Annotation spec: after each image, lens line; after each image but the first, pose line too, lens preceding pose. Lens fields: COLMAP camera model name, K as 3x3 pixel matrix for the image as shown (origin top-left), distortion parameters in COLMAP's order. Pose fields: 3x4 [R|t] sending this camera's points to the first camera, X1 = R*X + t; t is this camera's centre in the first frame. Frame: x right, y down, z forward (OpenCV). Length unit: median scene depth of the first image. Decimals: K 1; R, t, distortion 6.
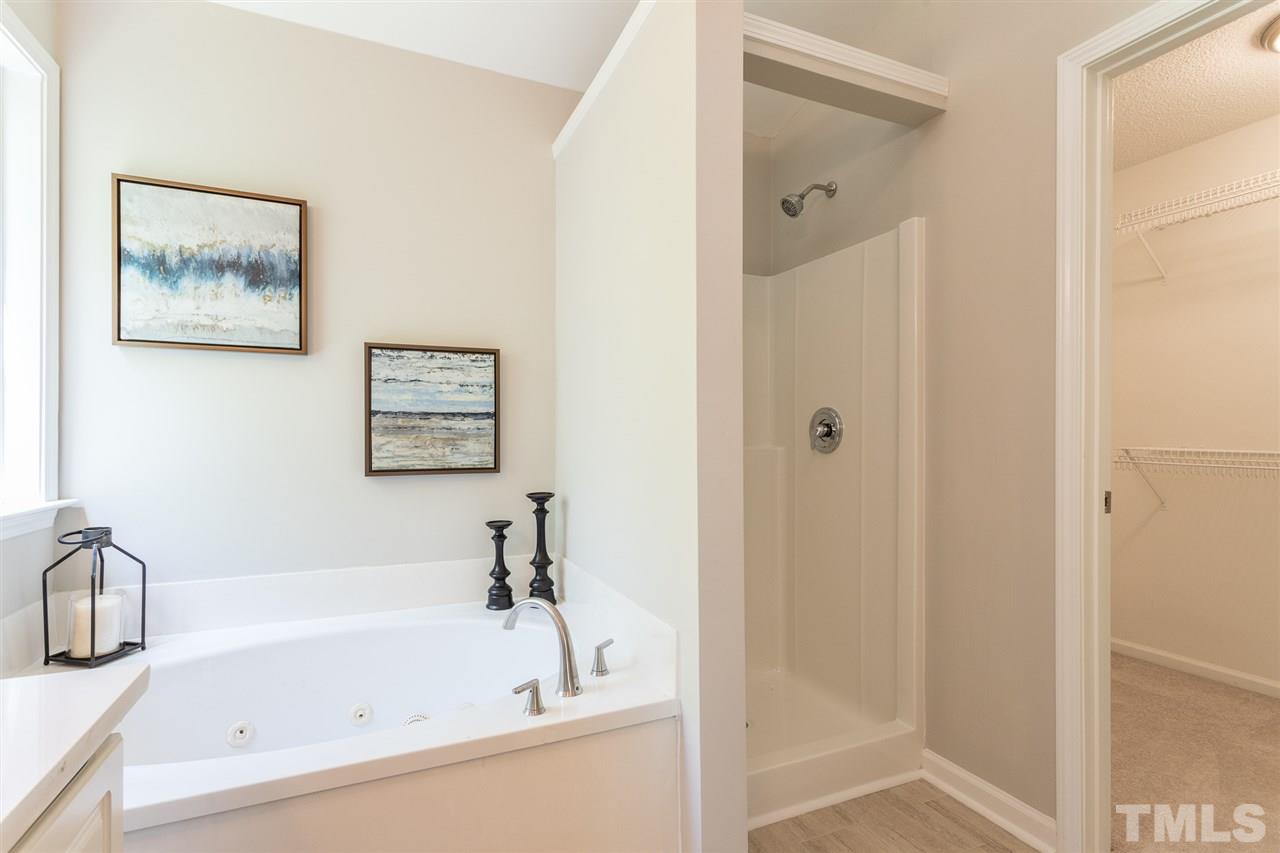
lens RADIAL K [[613.3, 0, 633.3], [0, 613.3, 434.0], [0, 0, 1]] dist [-0.001904, 0.002535]
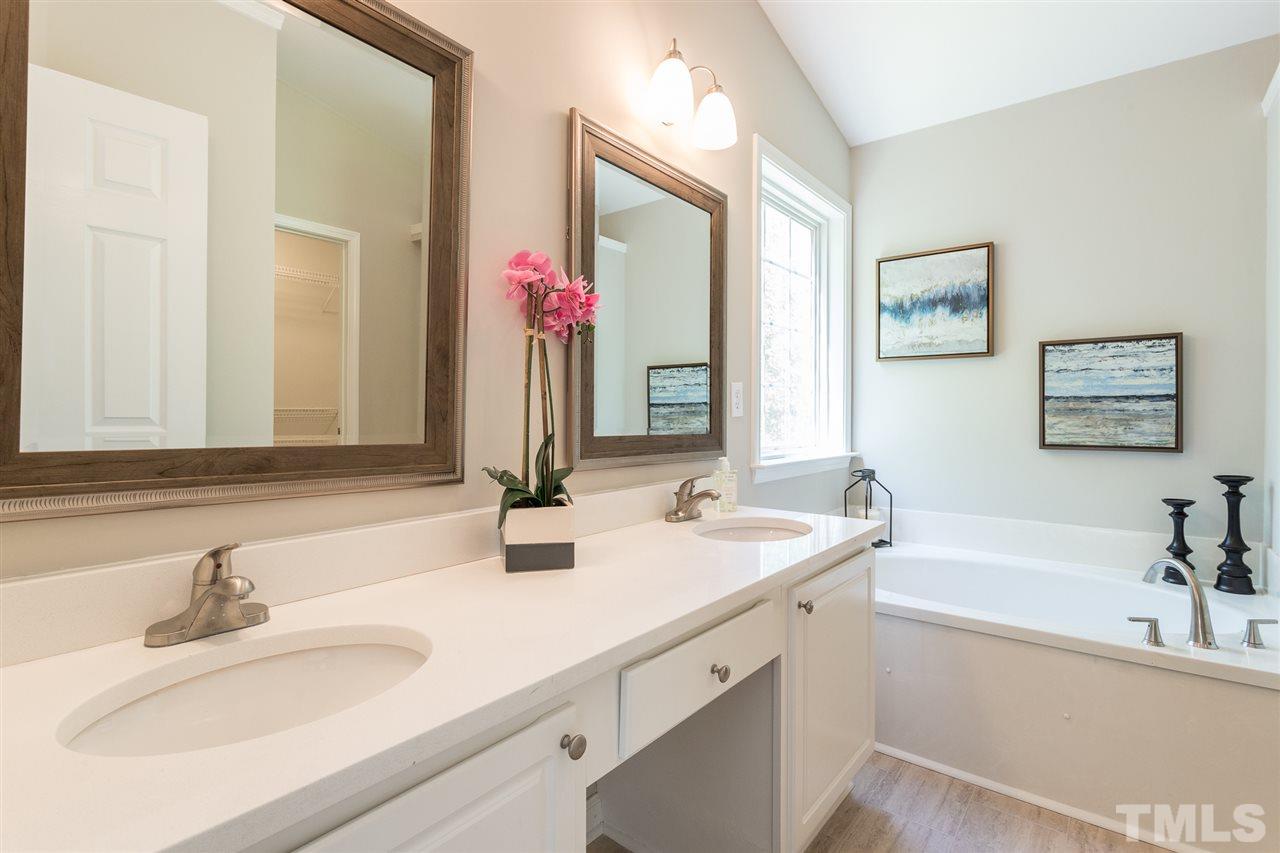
lens RADIAL K [[613.3, 0, 649.1], [0, 613.3, 416.0], [0, 0, 1]] dist [-0.001904, 0.002535]
pose [[0.483126, 0.002296, -0.875548, 0.273308], [0.000229, 0.999996, 0.002749, -0.001604], [0.875551, -0.001529, 0.483124, -0.302523]]
